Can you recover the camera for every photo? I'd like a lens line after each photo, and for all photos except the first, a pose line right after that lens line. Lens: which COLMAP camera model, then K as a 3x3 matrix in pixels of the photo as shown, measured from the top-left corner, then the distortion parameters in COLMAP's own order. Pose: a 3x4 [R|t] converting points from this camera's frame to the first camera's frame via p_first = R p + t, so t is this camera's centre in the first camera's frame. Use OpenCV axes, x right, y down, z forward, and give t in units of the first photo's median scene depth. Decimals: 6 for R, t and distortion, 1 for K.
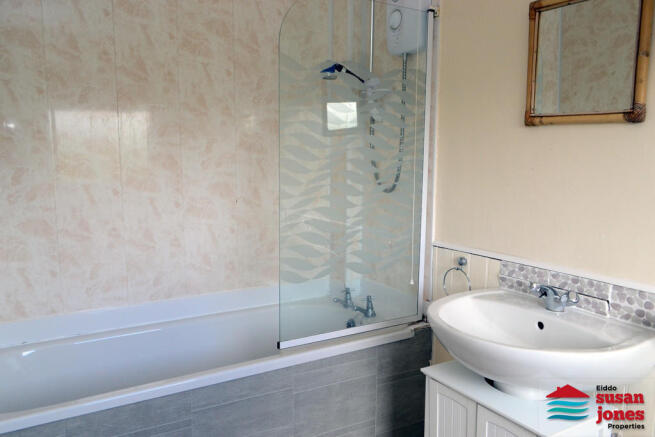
lens RADIAL K [[512.2, 0, 328.8], [0, 512.2, 217.7], [0, 0, 1]] dist [-0.007019, -0.008260]
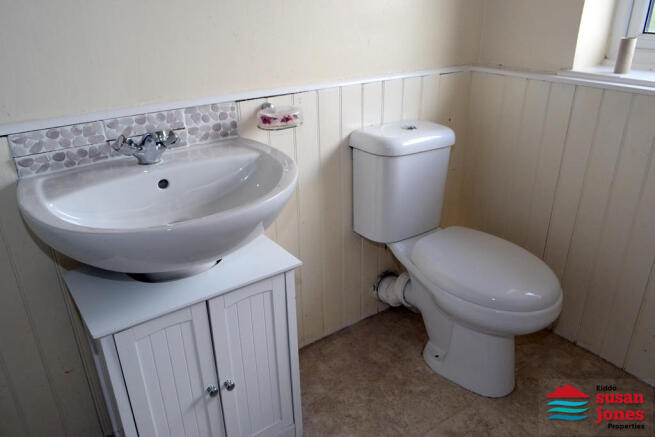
lens RADIAL K [[512.2, 0, 329.2], [0, 512.2, 222.2], [0, 0, 1]] dist [-0.007019, -0.008260]
pose [[-0.066848, -0.438673, 0.896157, -0.350534], [0.132510, 0.886307, 0.443735, -0.056263], [-0.988925, 0.148413, -0.001119, 0.784864]]
